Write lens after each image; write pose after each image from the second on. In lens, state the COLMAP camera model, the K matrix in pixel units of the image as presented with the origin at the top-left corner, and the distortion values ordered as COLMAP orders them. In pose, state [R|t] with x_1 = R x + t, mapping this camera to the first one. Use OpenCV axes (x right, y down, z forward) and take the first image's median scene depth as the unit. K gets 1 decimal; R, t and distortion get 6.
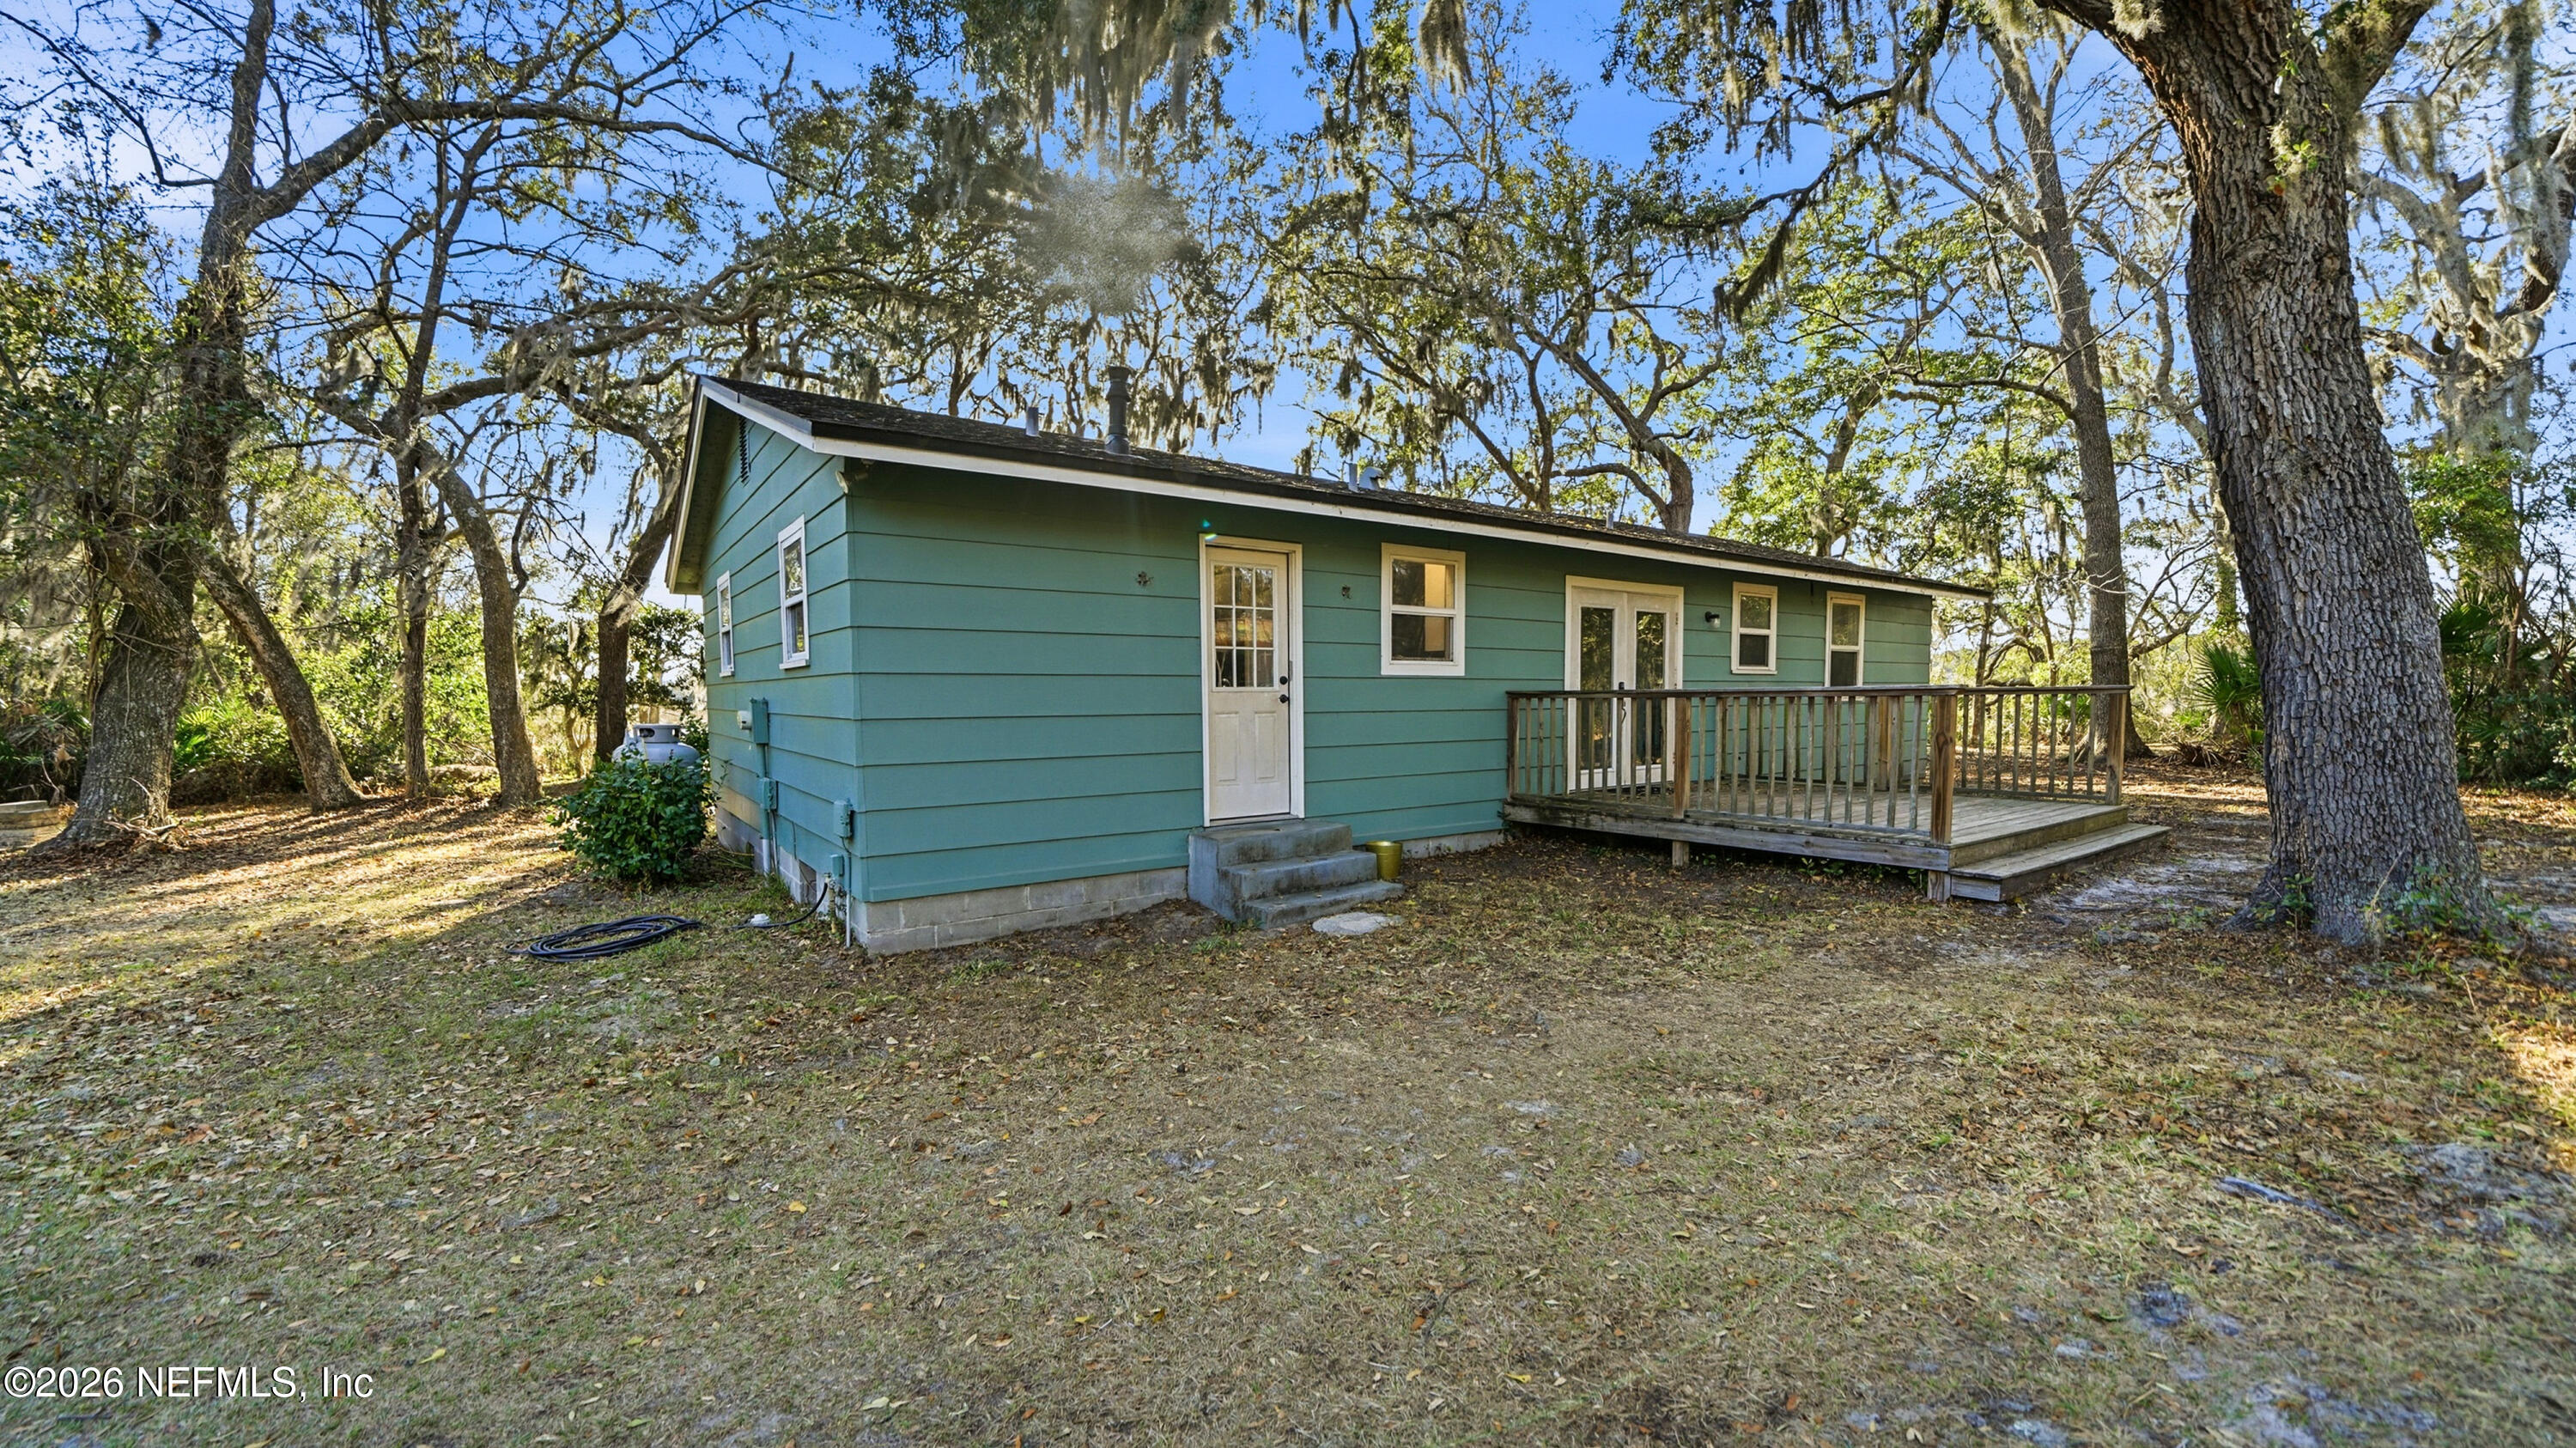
lens RADIAL K [[1011.8, 0, 1288.0], [0, 1011.8, 724.0], [0, 0, 1]] dist [-0.000059, 0.000091]
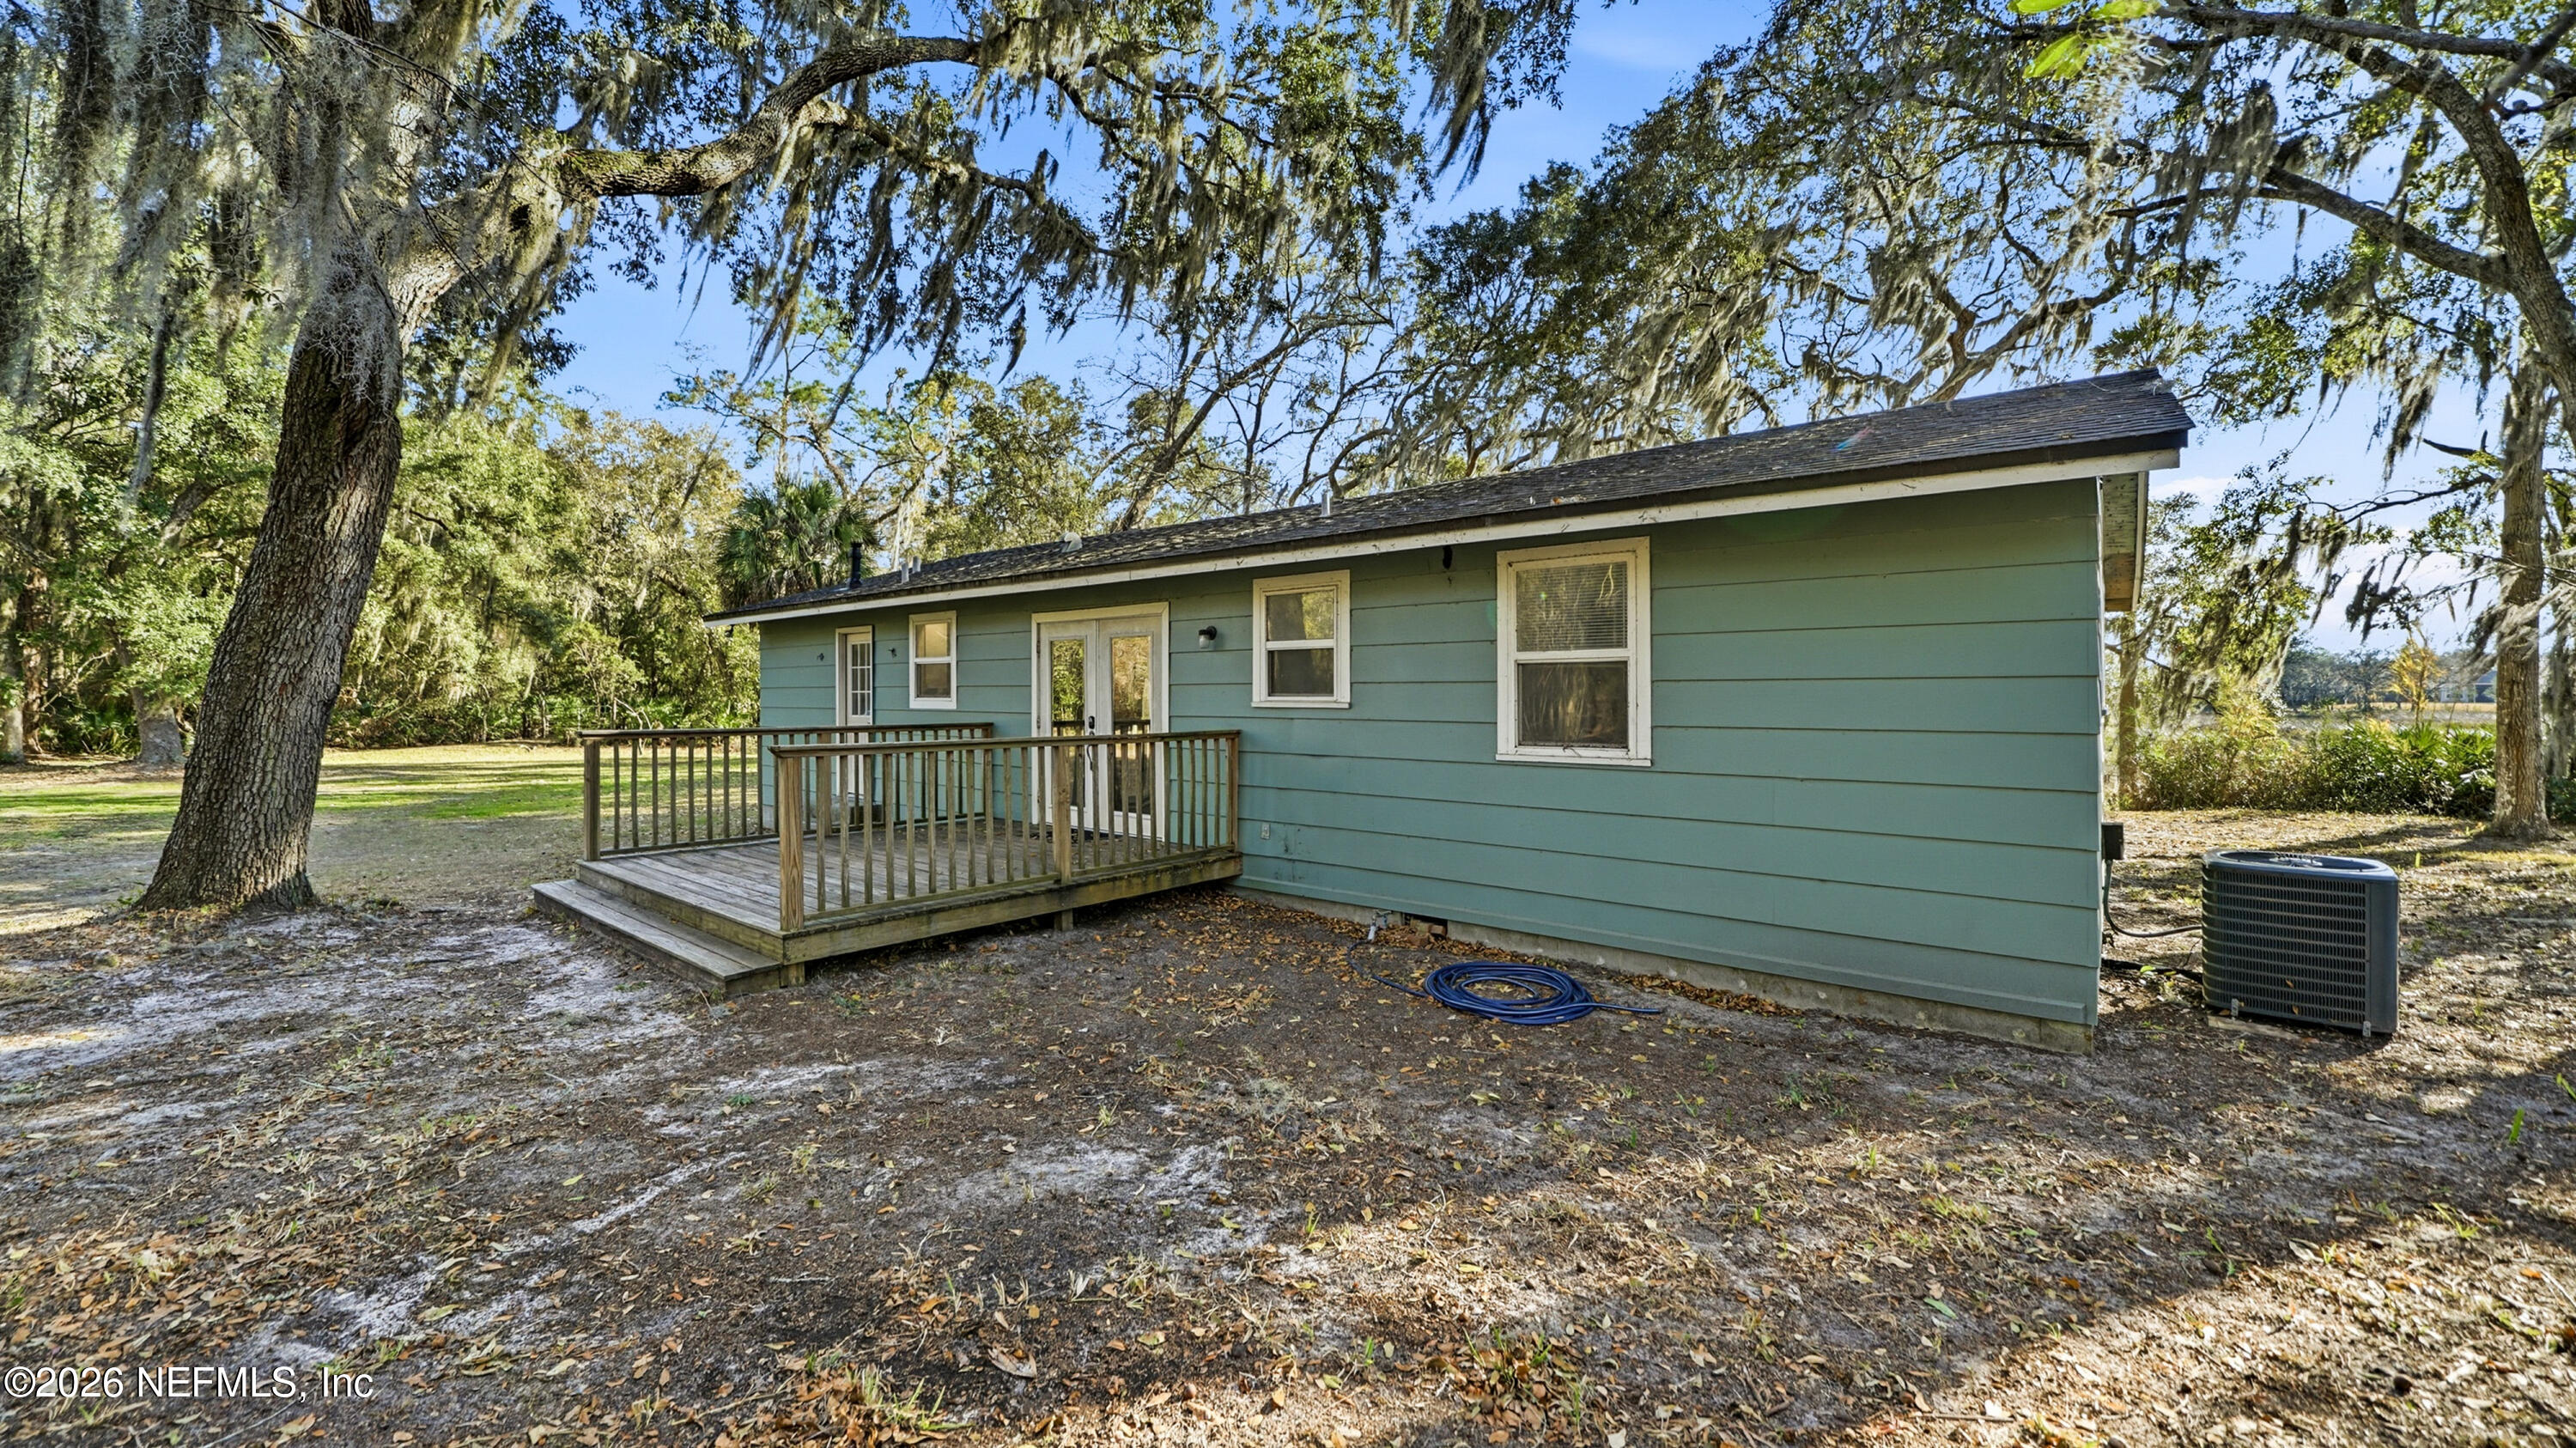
lens RADIAL K [[1011.8, 0, 1288.0], [0, 1011.8, 724.0], [0, 0, 1]] dist [-0.000059, 0.000091]
pose [[0.227391, 0.016307, -0.973667, 1.228316], [-0.045964, 0.998925, 0.005995, -0.047472], [0.972718, 0.043391, 0.227896, 0.935630]]
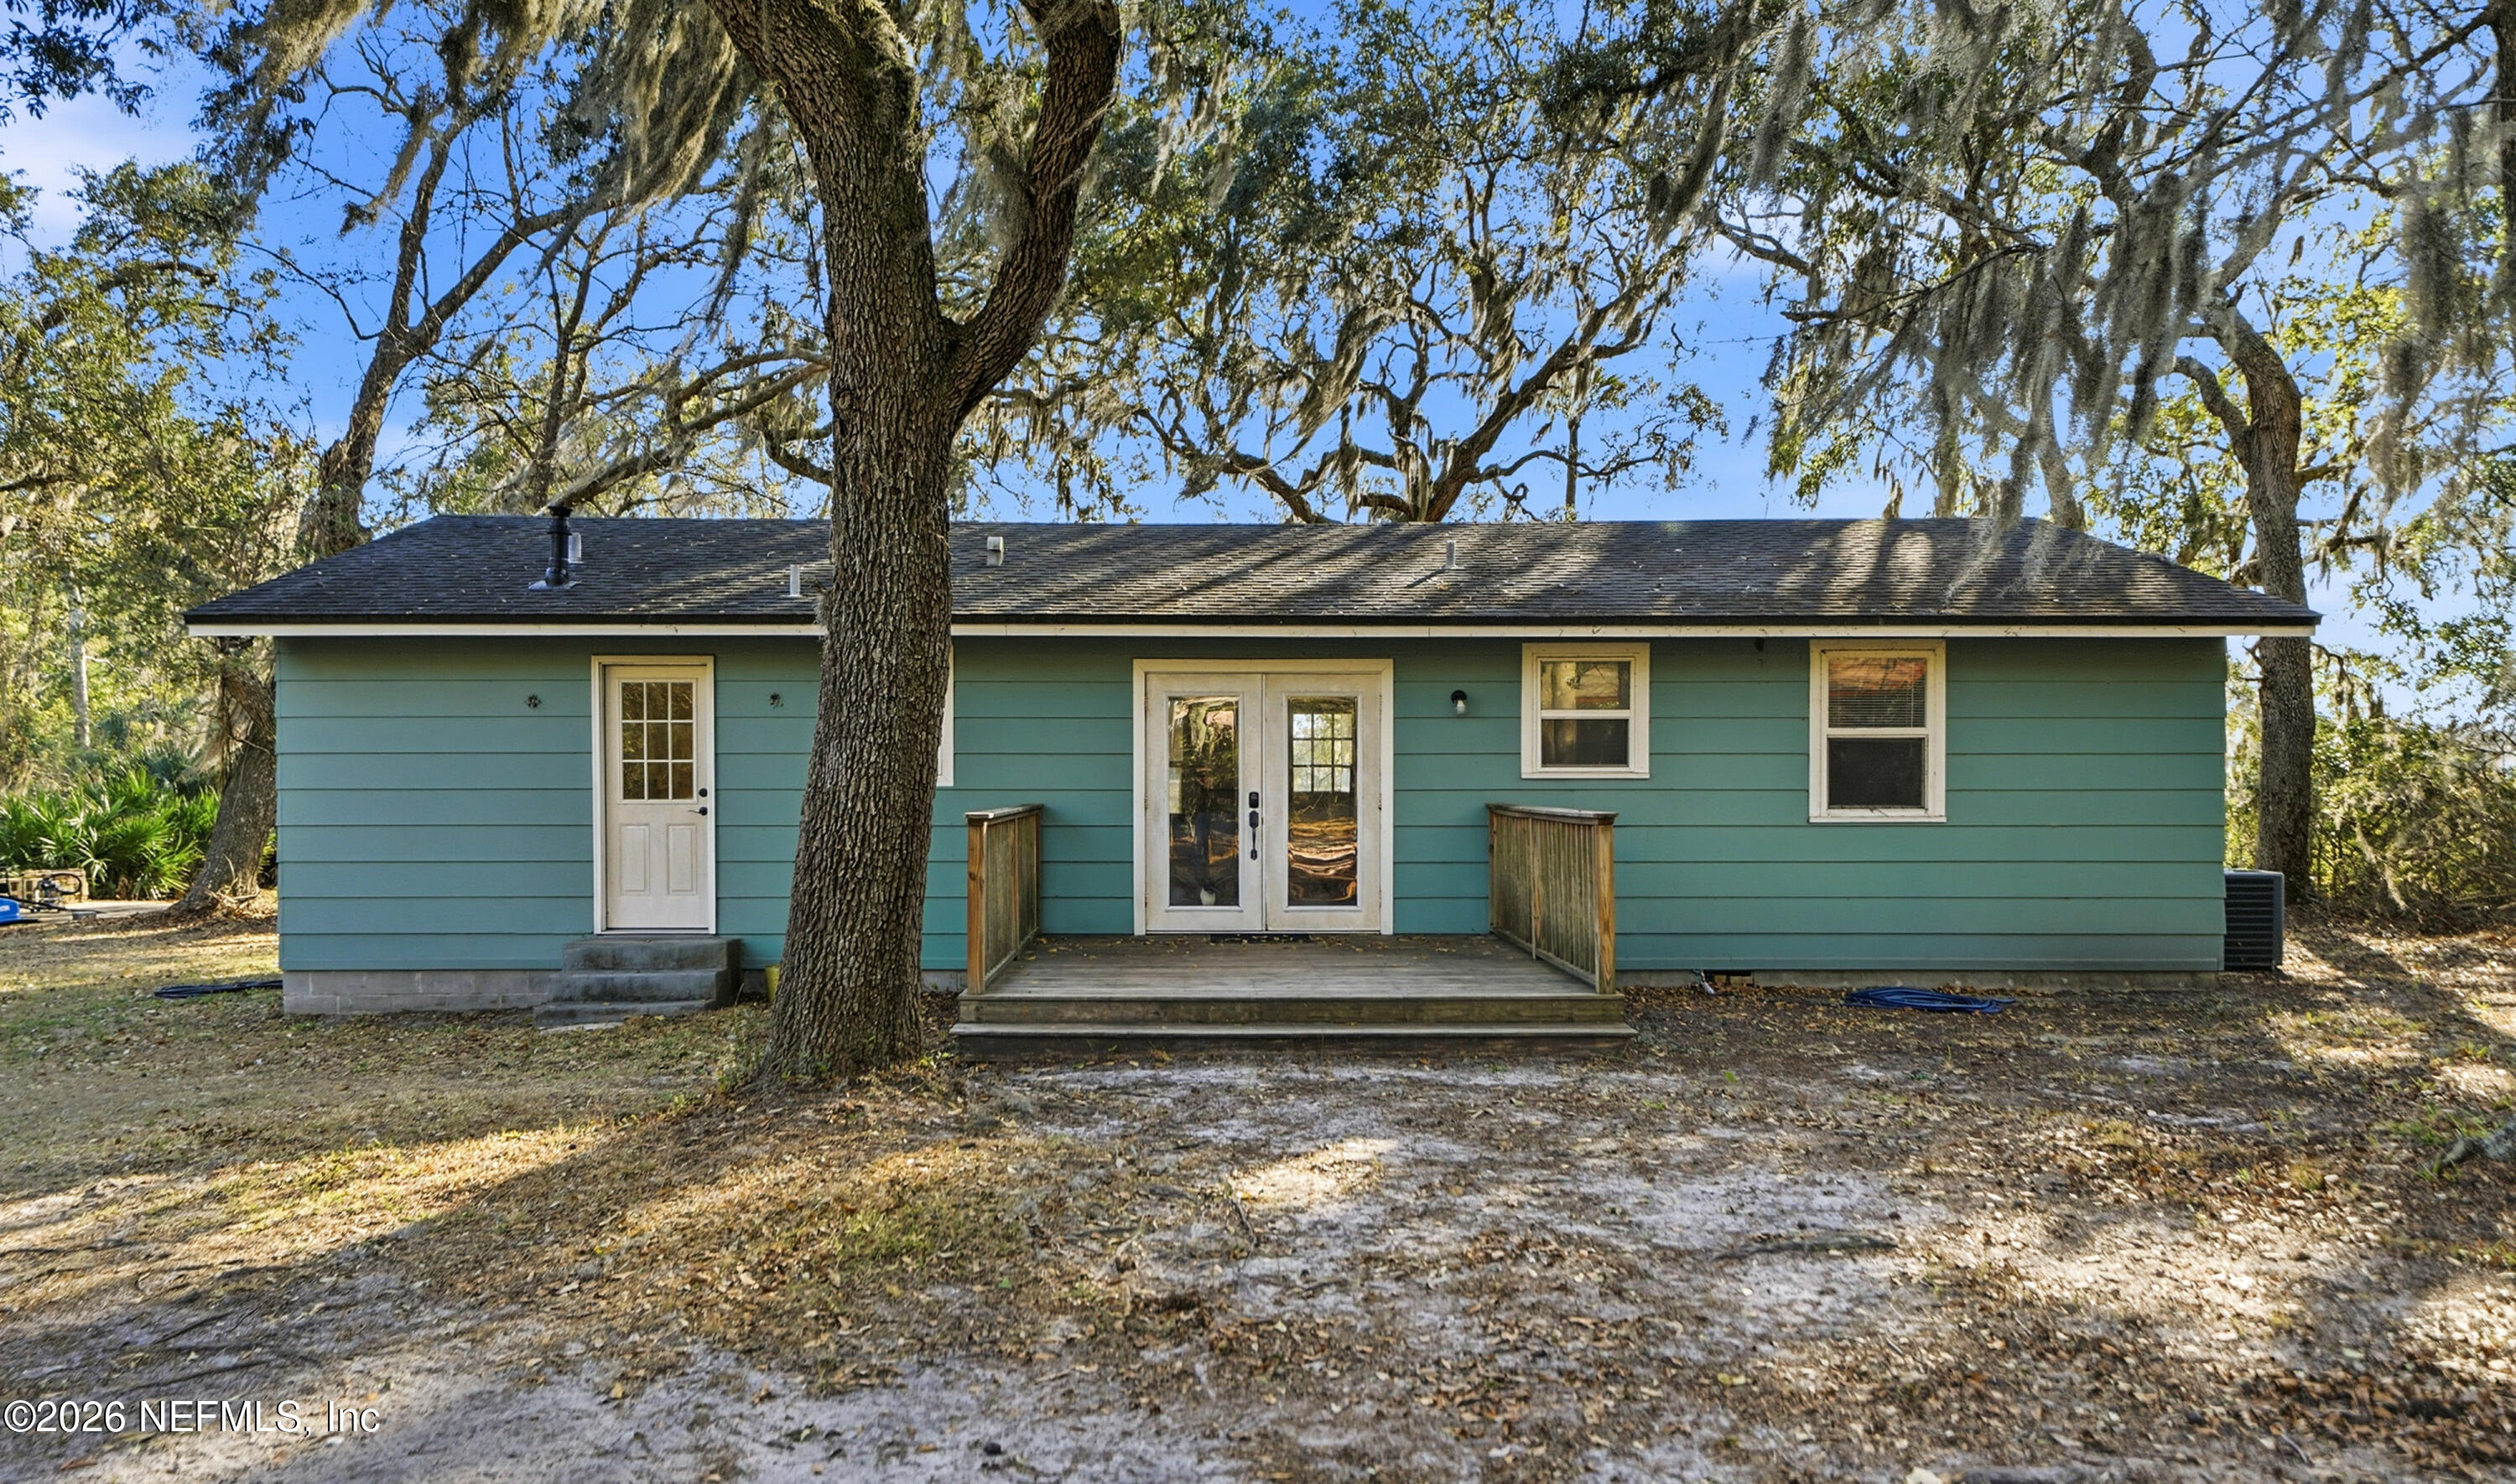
lens RADIAL K [[1743.6, 0, 1115.9], [0, 1743.6, 747.8], [0, 0, 1]] dist [0.000260, -0.000314]
pose [[0.807231, -0.005536, -0.590209, 0.977373], [-0.019994, 0.999126, -0.036718, -0.024499], [0.589897, 0.041441, 0.806415, -0.094767]]
